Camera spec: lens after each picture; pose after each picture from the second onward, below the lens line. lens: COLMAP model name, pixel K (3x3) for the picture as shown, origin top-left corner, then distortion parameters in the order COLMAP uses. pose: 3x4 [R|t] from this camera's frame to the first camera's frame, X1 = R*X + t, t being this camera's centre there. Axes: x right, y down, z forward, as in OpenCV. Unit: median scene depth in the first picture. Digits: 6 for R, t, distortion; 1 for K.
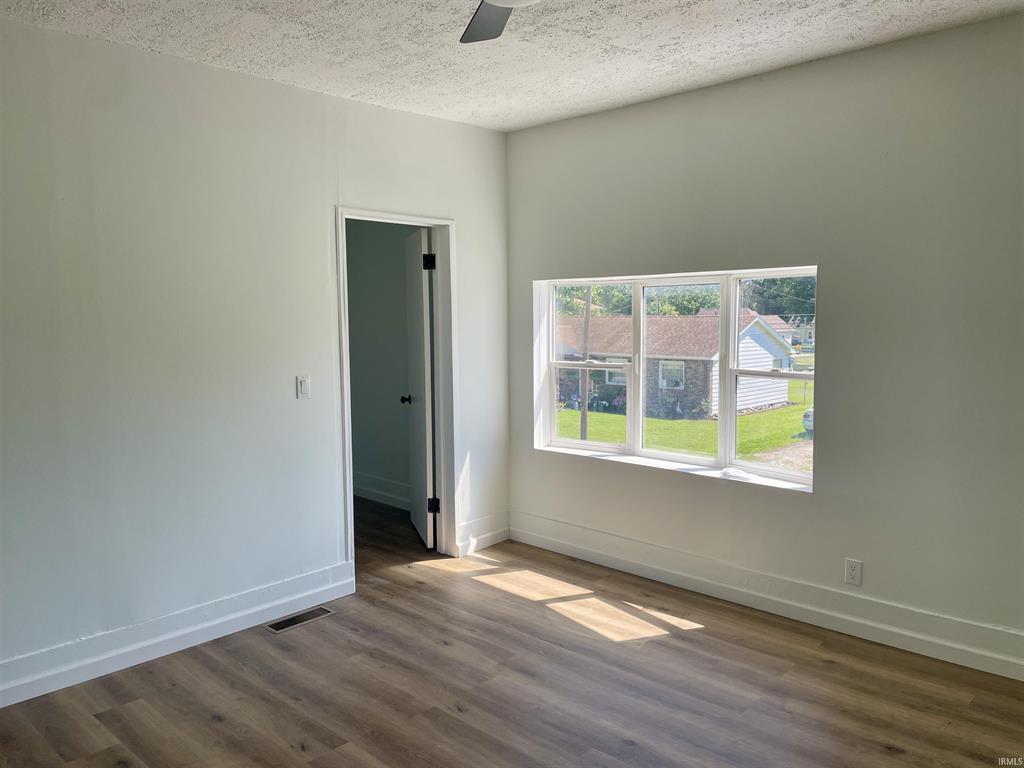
lens RADIAL K [[754.0, 0, 514.7], [0, 754.0, 375.6], [0, 0, 1]] dist [0.084914, -0.102478]
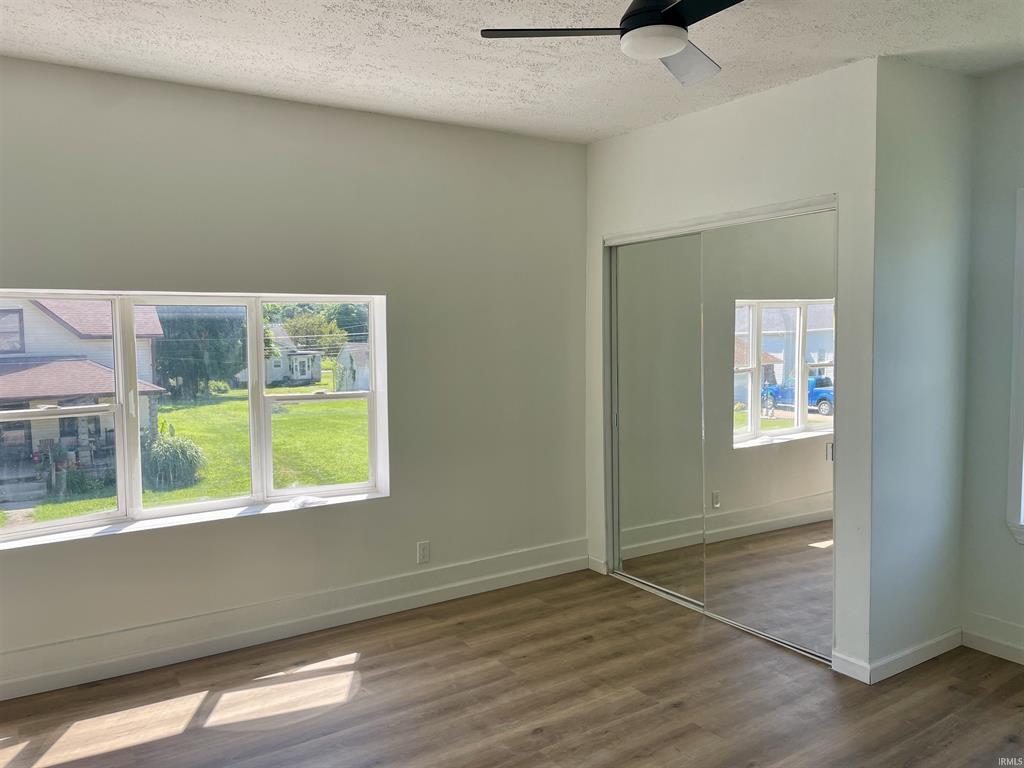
lens RADIAL K [[763.4, 0, 512.0], [0, 763.4, 384.0], [0, 0, 1]] dist [0.088048, -0.110433]
pose [[0.249525, -0.065398, 0.966158, -0.658244], [0.088584, 0.995075, 0.044477, -0.046719], [-0.964308, 0.074488, 0.254089, 0.532265]]
